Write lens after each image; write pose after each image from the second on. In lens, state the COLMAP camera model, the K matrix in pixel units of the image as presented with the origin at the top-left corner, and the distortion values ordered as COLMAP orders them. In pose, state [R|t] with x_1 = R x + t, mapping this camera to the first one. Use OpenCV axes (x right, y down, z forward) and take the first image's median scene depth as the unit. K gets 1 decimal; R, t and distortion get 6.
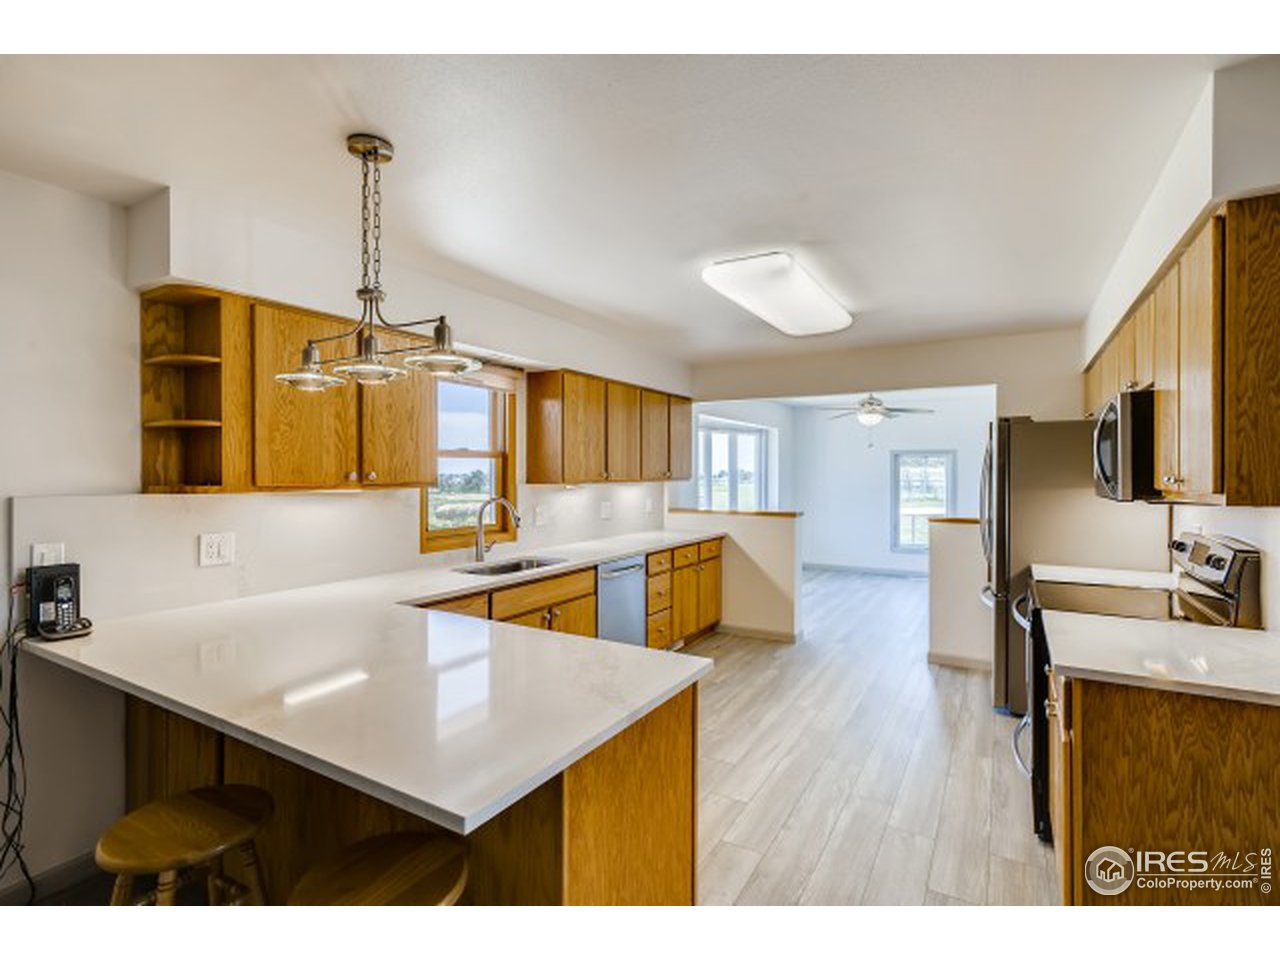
lens RADIAL K [[612.2, 0, 640.0], [0, 612.2, 480.0], [0, 0, 1]] dist [-0.000725, 0.000133]
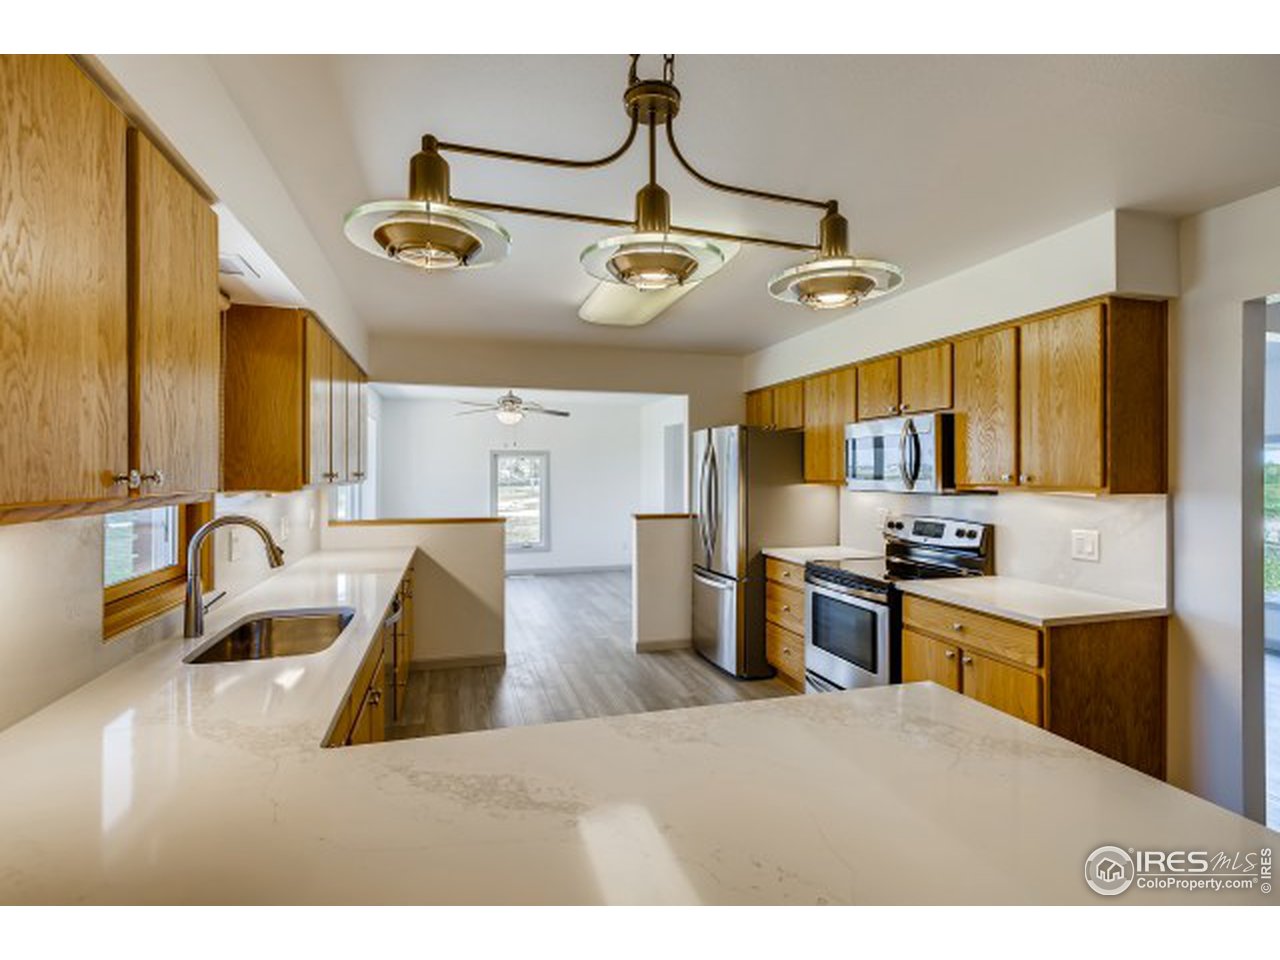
lens RADIAL K [[626.1, 0, 640.0], [0, 626.1, 480.0], [0, 0, 1]] dist [0.000369, 0.000306]
pose [[0.667712, -0.007425, 0.744383, -0.418443], [0.008036, 0.999964, 0.002766, -0.003307], [-0.744376, 0.004134, 0.667748, 0.346648]]
